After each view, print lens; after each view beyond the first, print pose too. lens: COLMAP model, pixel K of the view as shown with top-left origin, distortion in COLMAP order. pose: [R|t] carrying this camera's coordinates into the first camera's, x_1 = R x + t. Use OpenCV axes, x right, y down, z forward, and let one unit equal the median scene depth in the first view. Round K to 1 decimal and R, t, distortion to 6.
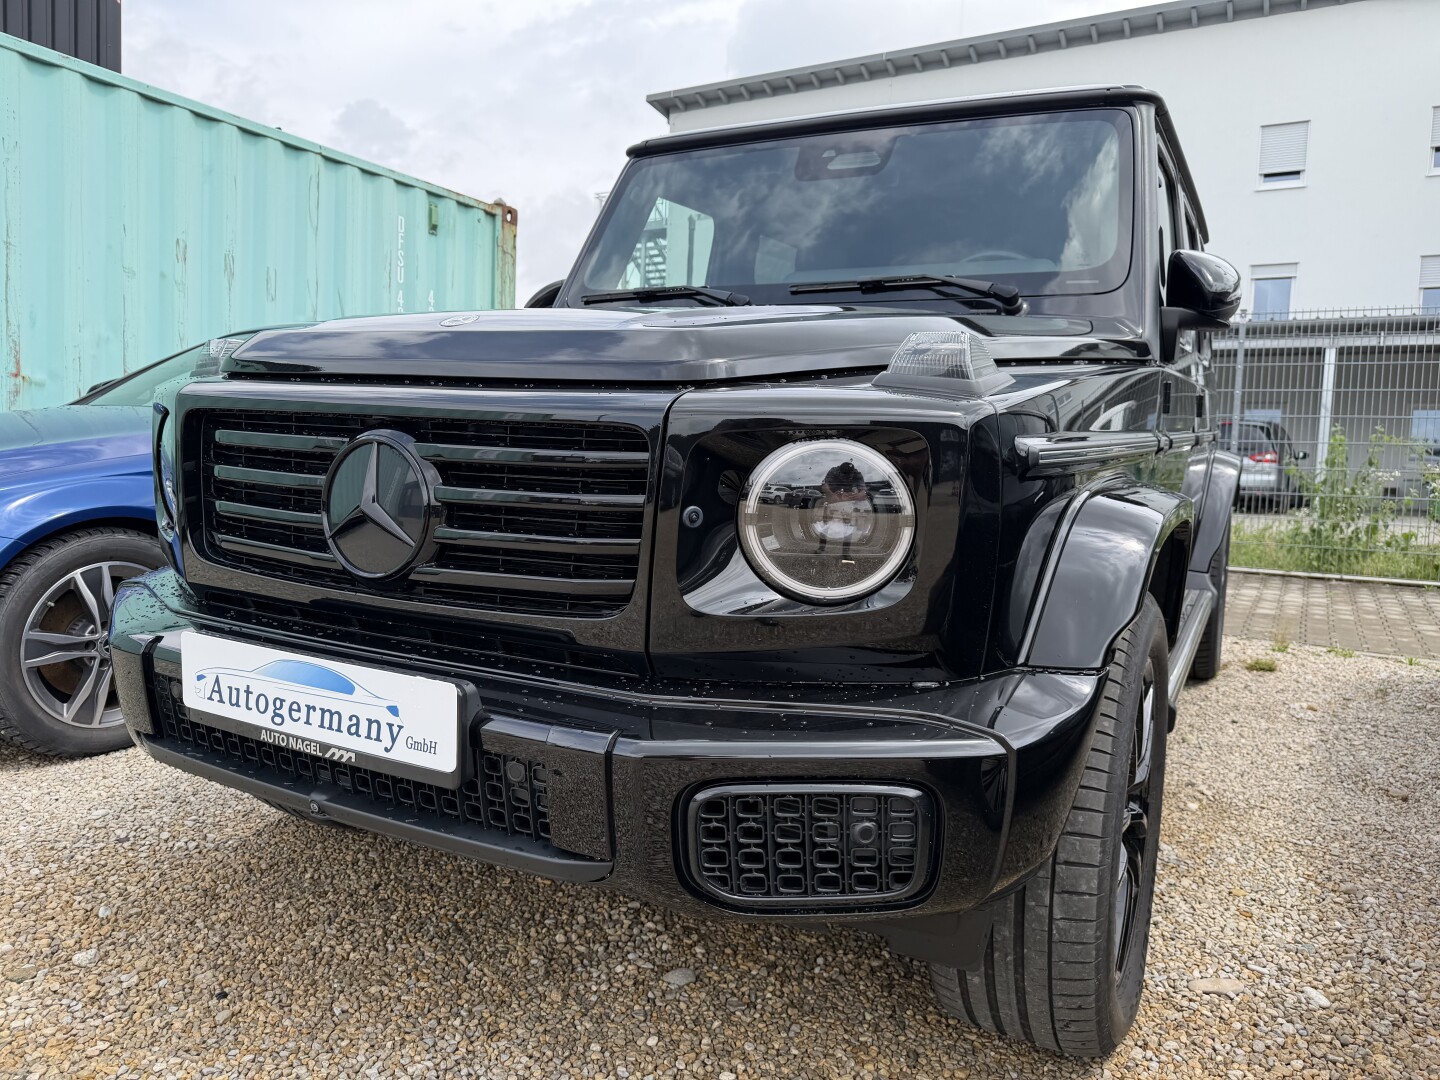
lens RADIAL K [[1011.1, 0, 721.8], [0, 1011.1, 546.7], [0, 0, 1]] dist [0.035188, -0.047001]
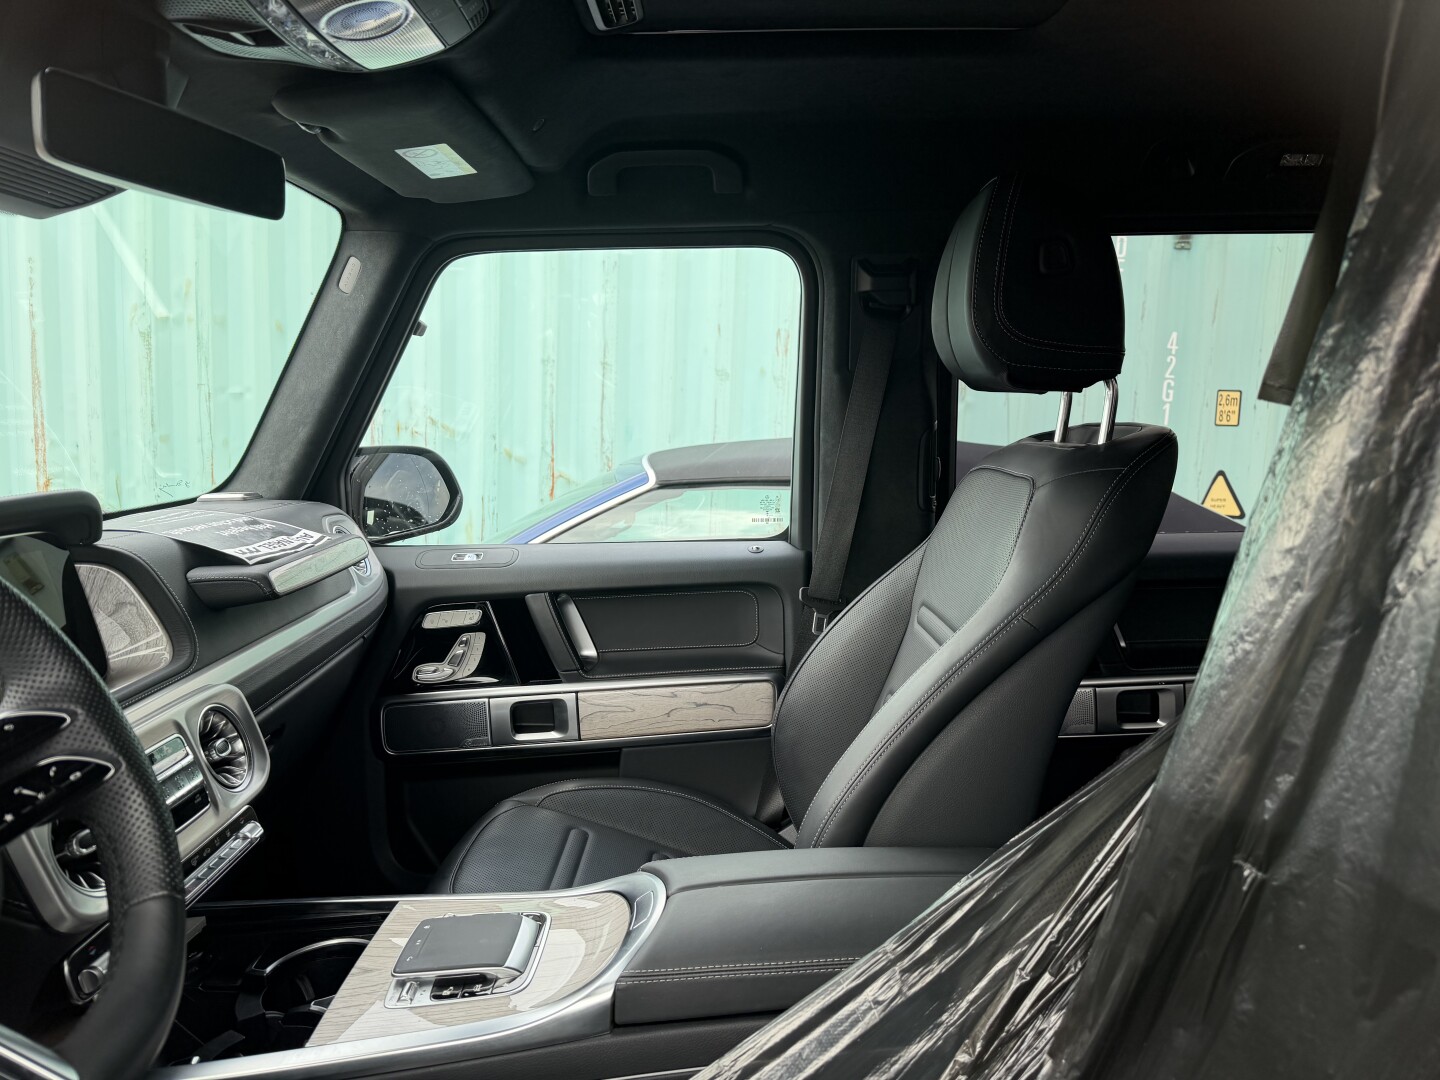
lens RADIAL K [[1027.4, 0, 721.0], [0, 1027.4, 529.8], [0, 0, 1]] dist [0.039614, -0.070762]
pose [[0.482135, 0.078867, -0.872540, 0.850423], [-0.090000, 0.995129, 0.040217, -0.562378], [0.871462, 0.059139, 0.486885, 1.857314]]
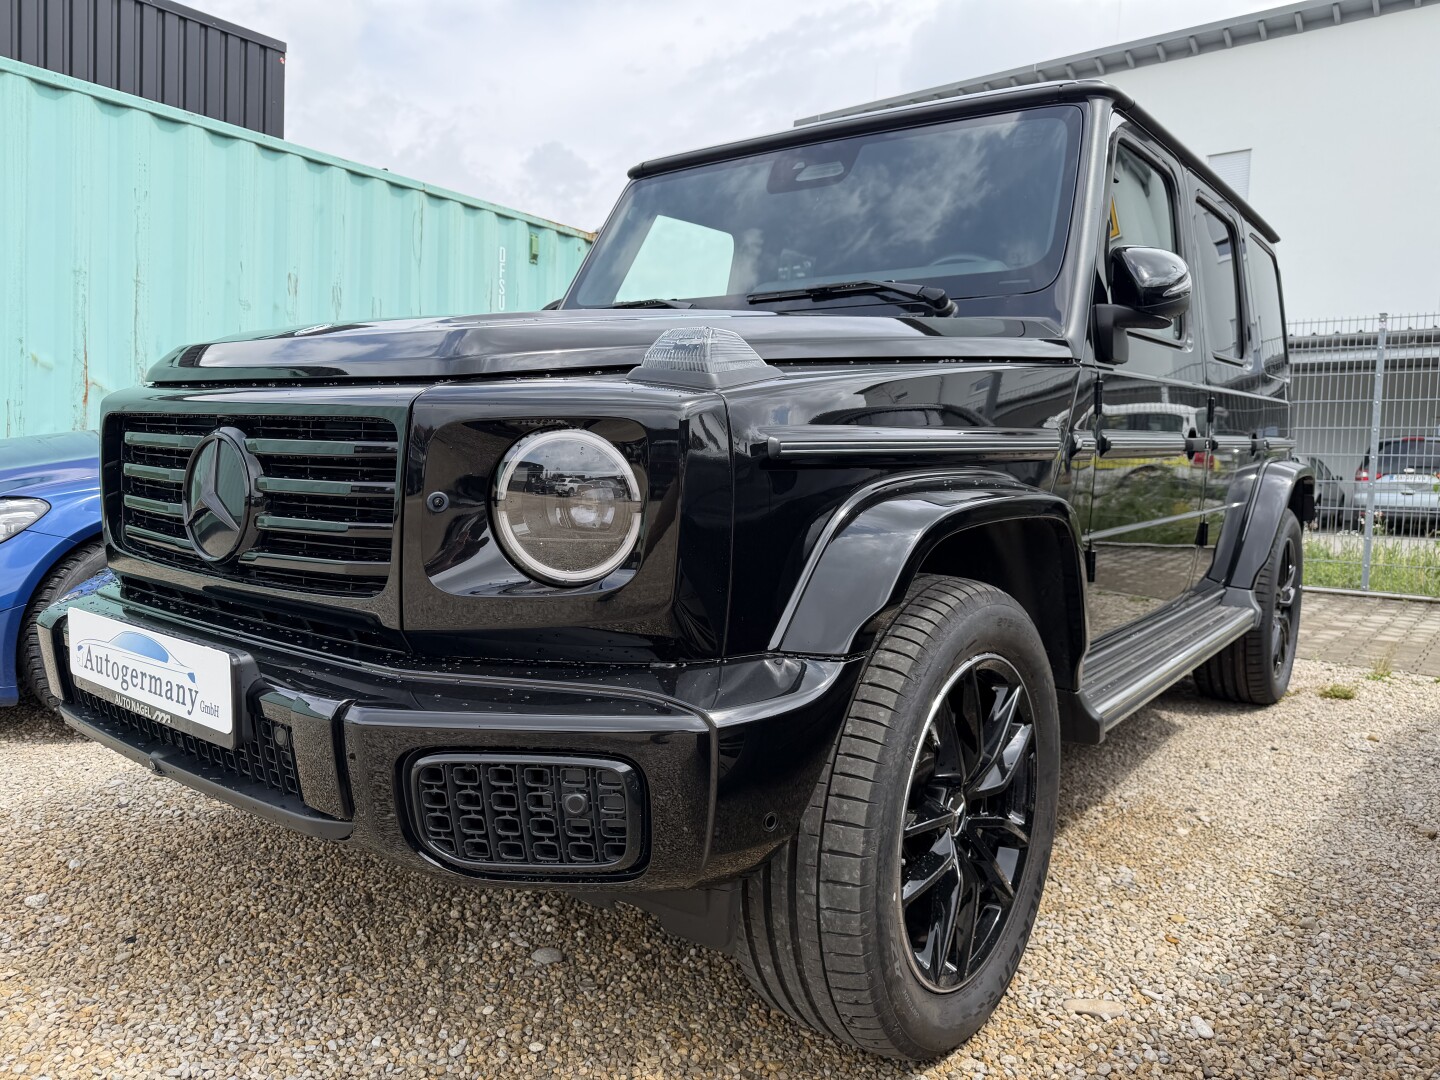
lens RADIAL K [[1011.1, 0, 724.6], [0, 1011.1, 543.8], [0, 0, 1]] dist [0.039421, -0.051301]
pose [[0.987849, 0.008486, -0.155183, 0.355575], [-0.012272, 0.999649, -0.023460, 0.029290], [0.154929, 0.025080, 0.987607, -0.010969]]
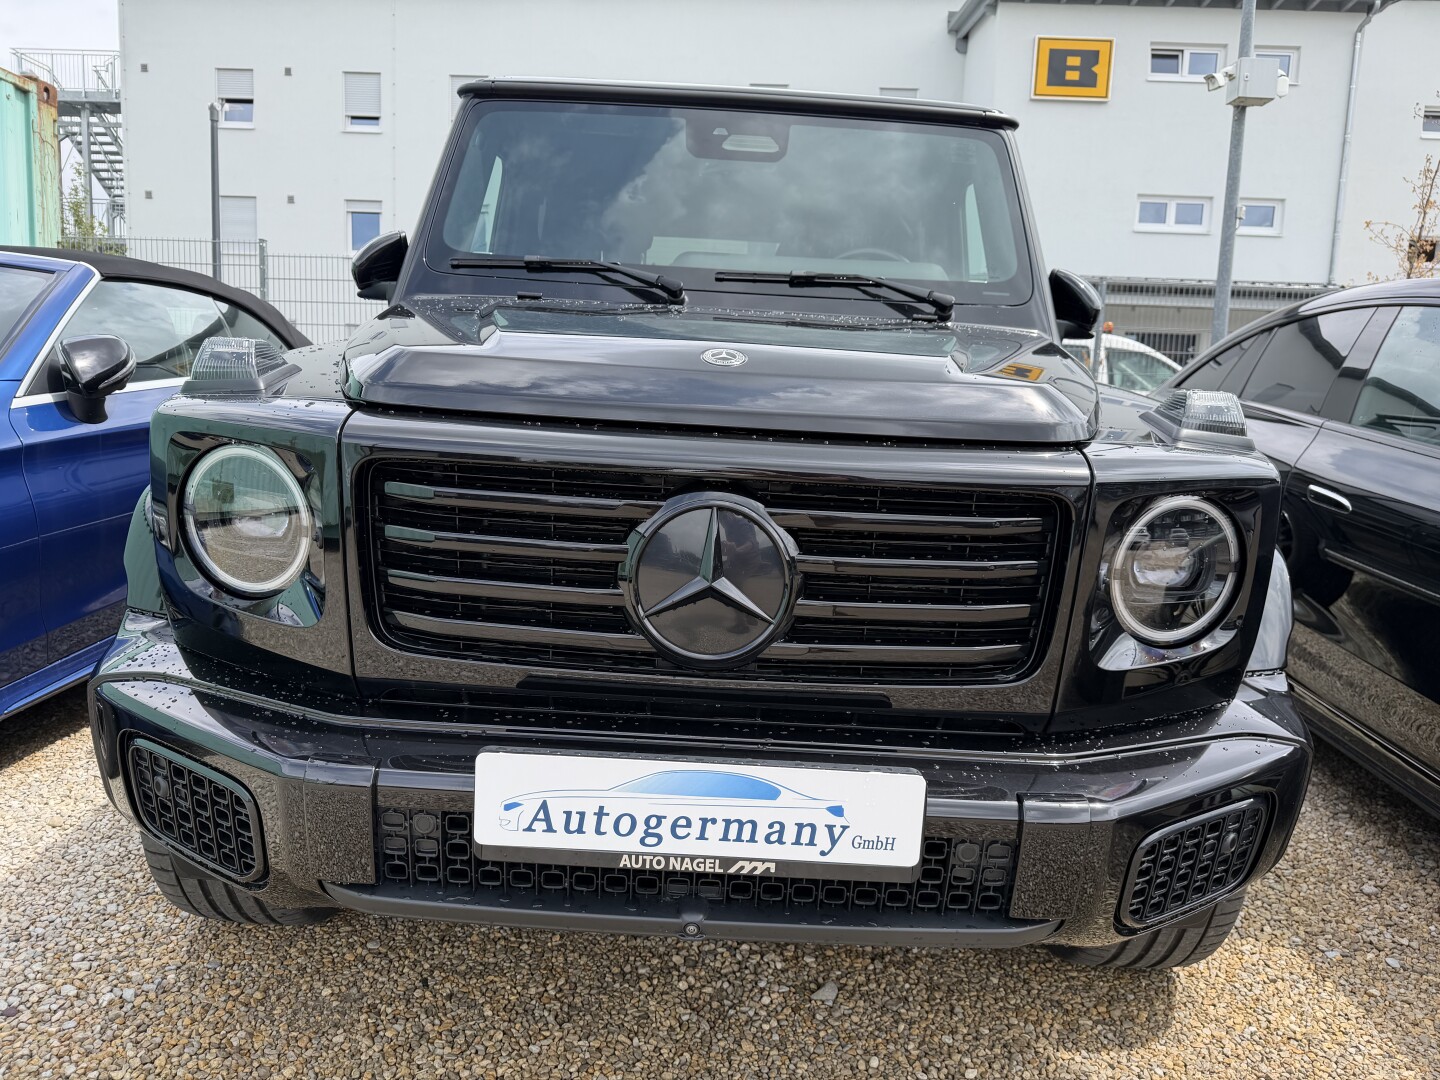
lens RADIAL K [[1011.1, 0, 724.6], [0, 1011.1, 543.8], [0, 0, 1]] dist [0.039421, -0.051301]
pose [[0.878654, -0.067839, 0.472616, -0.699686], [0.032337, 0.996037, 0.082852, -0.133903], [-0.476364, -0.057515, 0.877365, 0.214812]]
